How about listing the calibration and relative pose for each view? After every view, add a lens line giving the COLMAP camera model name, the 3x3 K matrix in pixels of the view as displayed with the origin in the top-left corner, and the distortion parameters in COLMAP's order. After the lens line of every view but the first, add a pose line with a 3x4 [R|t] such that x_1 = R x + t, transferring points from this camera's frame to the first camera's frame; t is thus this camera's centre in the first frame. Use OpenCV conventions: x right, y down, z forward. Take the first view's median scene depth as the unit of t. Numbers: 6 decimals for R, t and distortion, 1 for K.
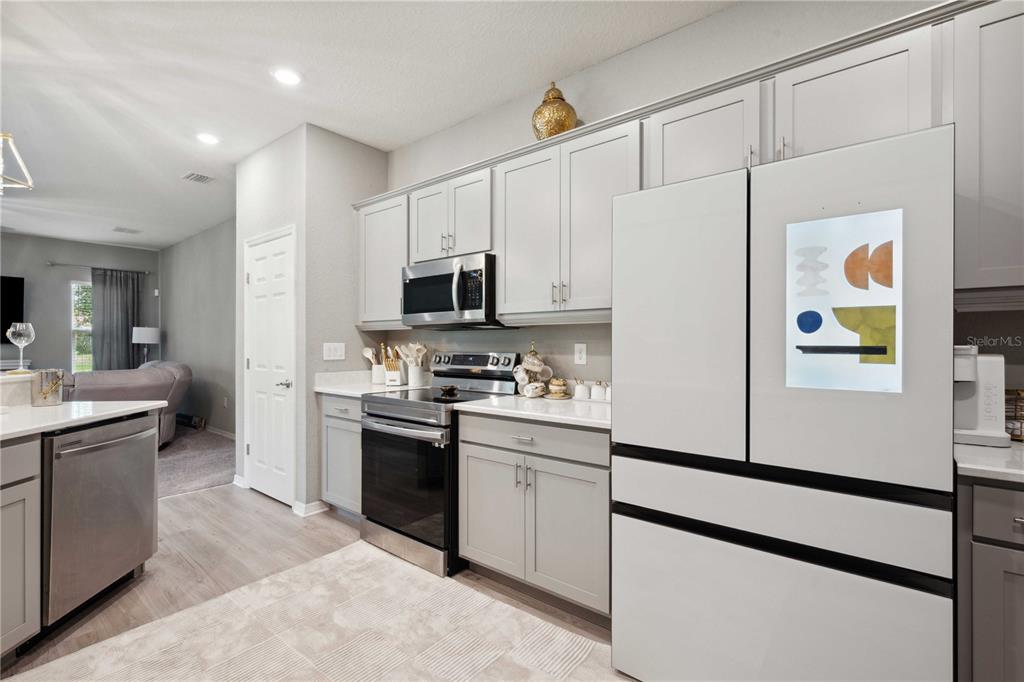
lens RADIAL K [[459.7, 0, 512.0], [0, 459.7, 341.0], [0, 0, 1]] dist [0.001250, 0.000288]
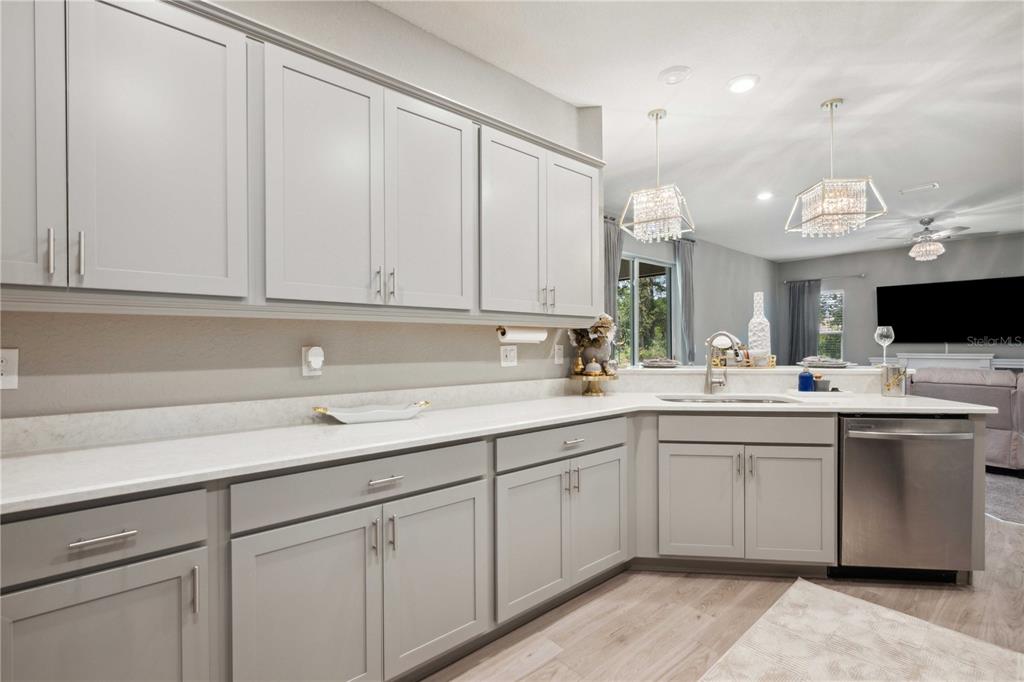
lens RADIAL K [[459.7, 0, 512.0], [0, 459.7, 341.0], [0, 0, 1]] dist [0.001250, 0.000288]
pose [[-0.182572, -0.007156, -0.983167, 0.344467], [0.007476, 0.999934, -0.008667, 0.003069], [0.983164, -0.008933, -0.182506, 0.282868]]
